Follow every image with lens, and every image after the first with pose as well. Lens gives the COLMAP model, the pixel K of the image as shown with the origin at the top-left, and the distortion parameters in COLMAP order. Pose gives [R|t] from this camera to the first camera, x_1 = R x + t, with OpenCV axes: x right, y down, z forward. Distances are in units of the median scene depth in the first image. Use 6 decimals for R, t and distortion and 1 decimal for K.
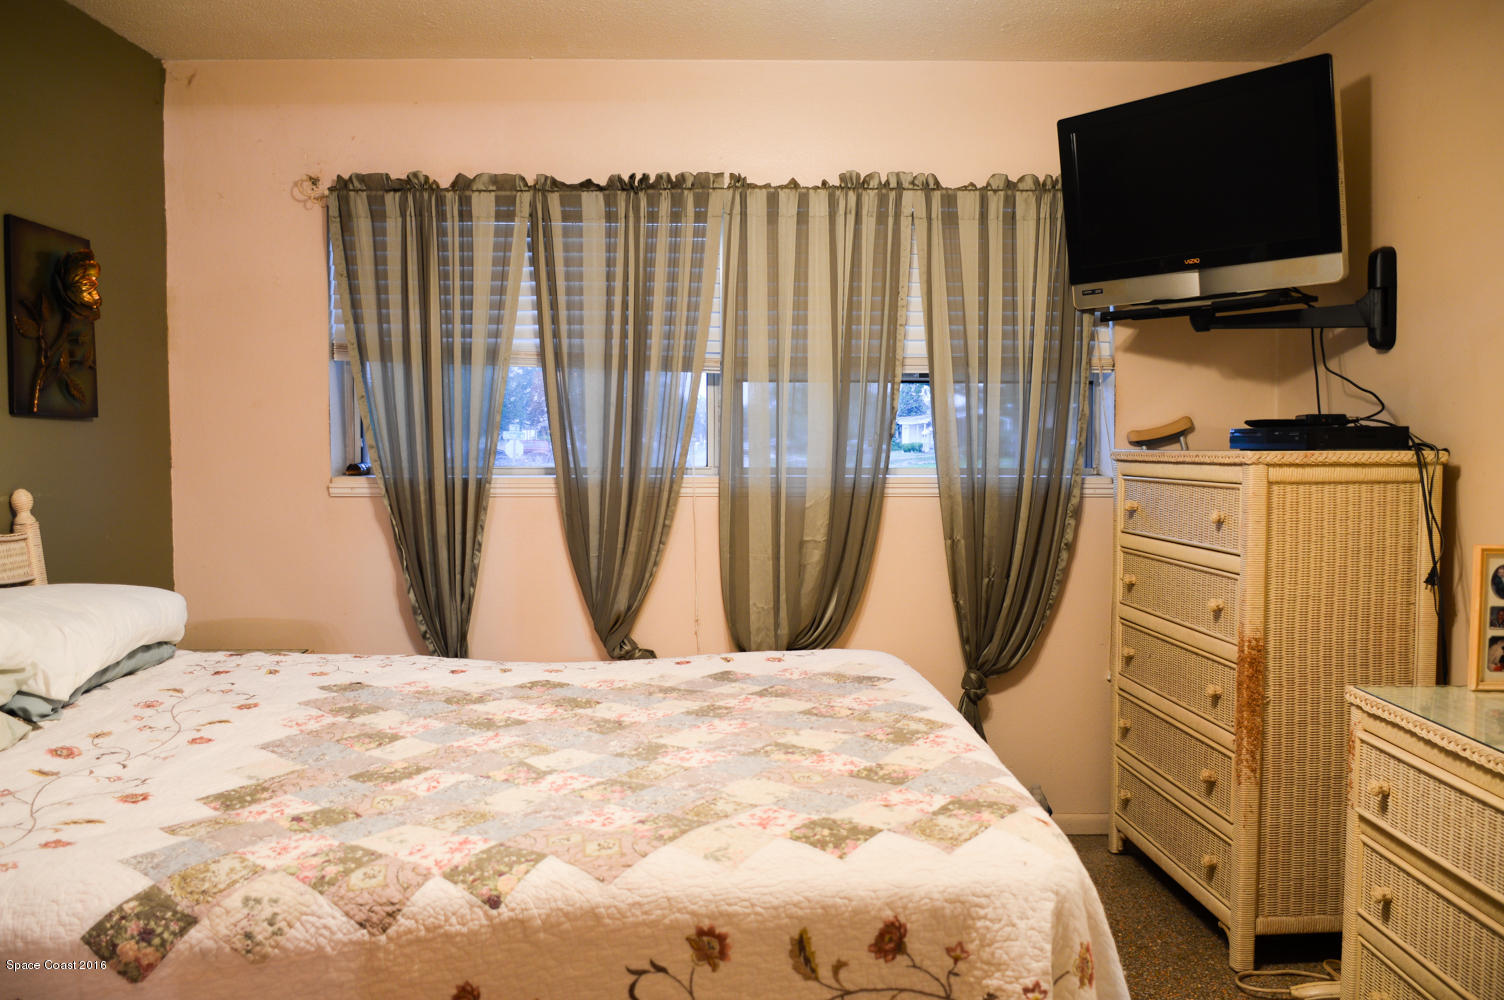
lens RADIAL K [[1160.4, 0, 752.0], [0, 1160.4, 500.0], [0, 0, 1]] dist [-0.028500, -0.002444]
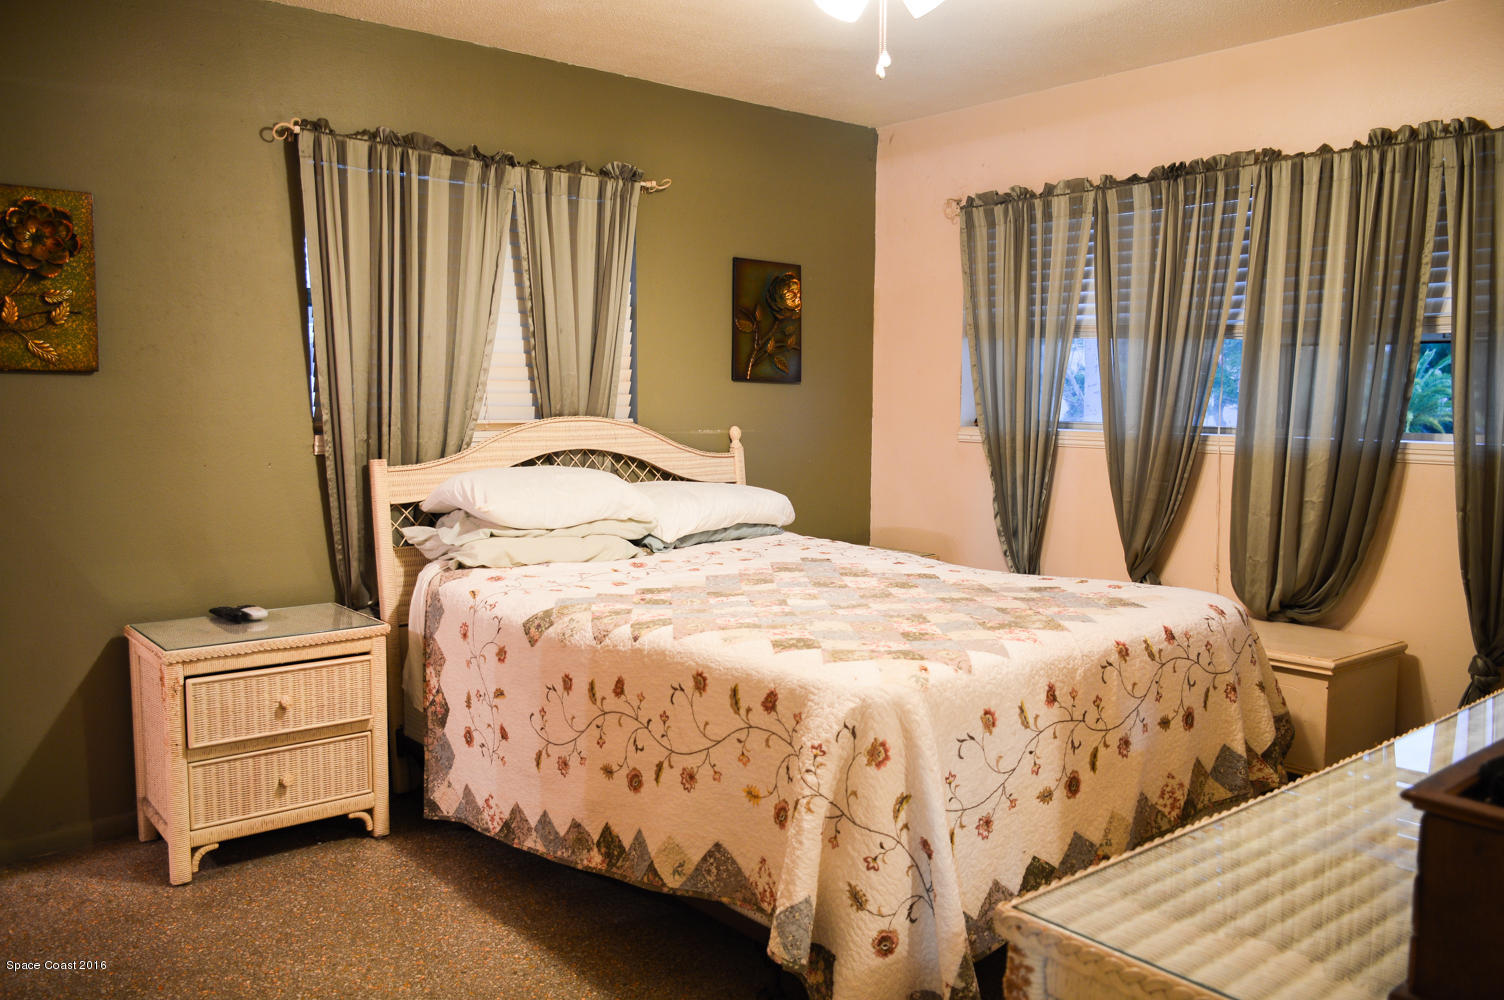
lens RADIAL K [[1160.4, 0, 752.0], [0, 1160.4, 500.0], [0, 0, 1]] dist [-0.028500, -0.002444]
pose [[0.639480, 0.074627, -0.765177, 0.593061], [-0.050202, 0.997207, 0.055301, 0.002676], [0.767167, 0.003049, 0.641441, -0.034097]]
